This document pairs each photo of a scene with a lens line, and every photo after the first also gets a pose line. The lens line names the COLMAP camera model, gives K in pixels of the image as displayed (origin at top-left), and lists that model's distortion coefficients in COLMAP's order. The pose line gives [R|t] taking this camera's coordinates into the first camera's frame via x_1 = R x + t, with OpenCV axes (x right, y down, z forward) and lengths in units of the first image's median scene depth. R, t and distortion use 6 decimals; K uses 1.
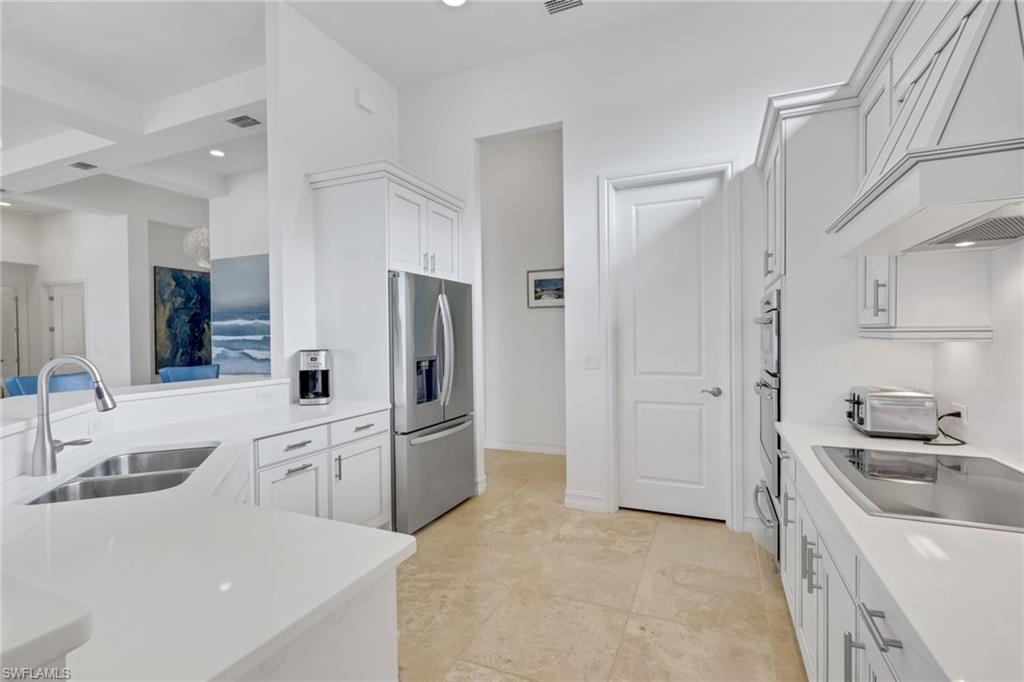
lens RADIAL K [[477.4, 0, 512.3], [0, 477.4, 346.7], [0, 0, 1]] dist [0.002480, 0.000730]
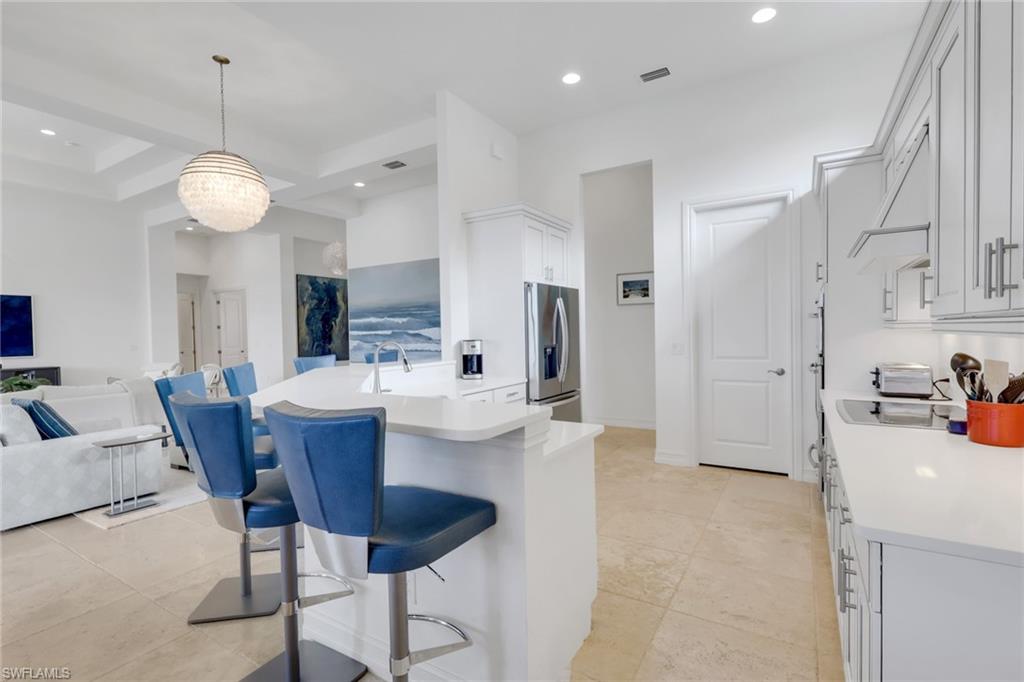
lens RADIAL K [[477.4, 0, 512.0], [0, 477.4, 345.3], [0, 0, 1]] dist [0.002480, 0.000730]
pose [[0.989578, -0.004286, -0.143937, -0.091553], [0.005813, 0.999931, 0.010190, 0.007727], [0.143884, -0.010920, 0.989534, -0.347091]]
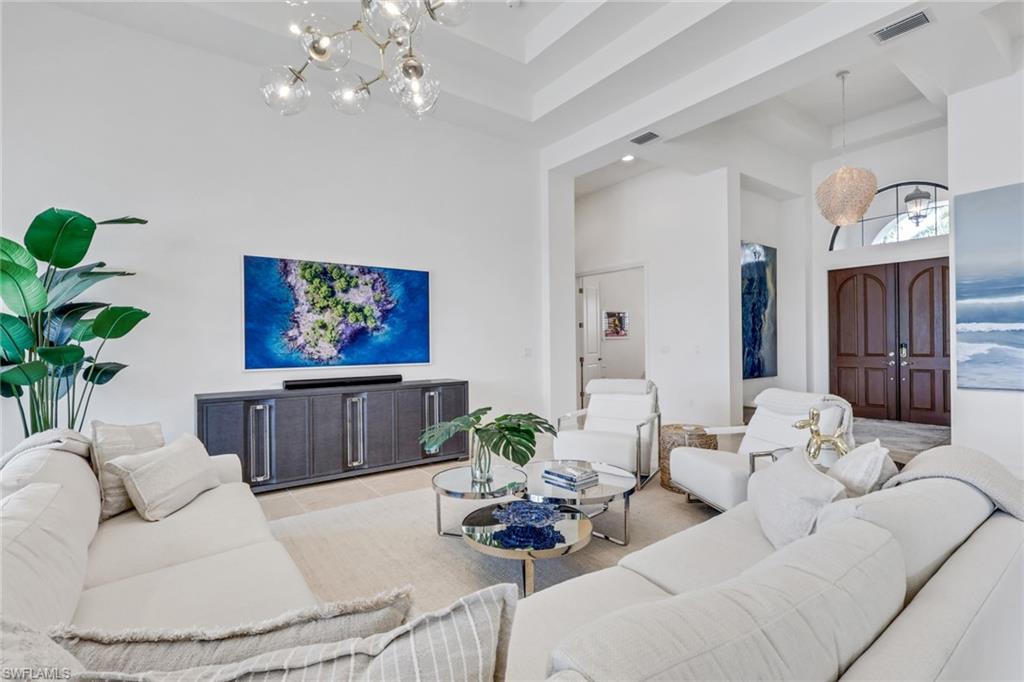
lens RADIAL K [[477.4, 0, 515.7], [0, 477.4, 339.8], [0, 0, 1]] dist [0.002480, 0.000730]
pose [[0.868843, -0.004977, -0.495062, -1.848477], [-0.005089, 0.999807, -0.018983, 0.025375], [0.495061, 0.019013, 0.868650, 0.489351]]
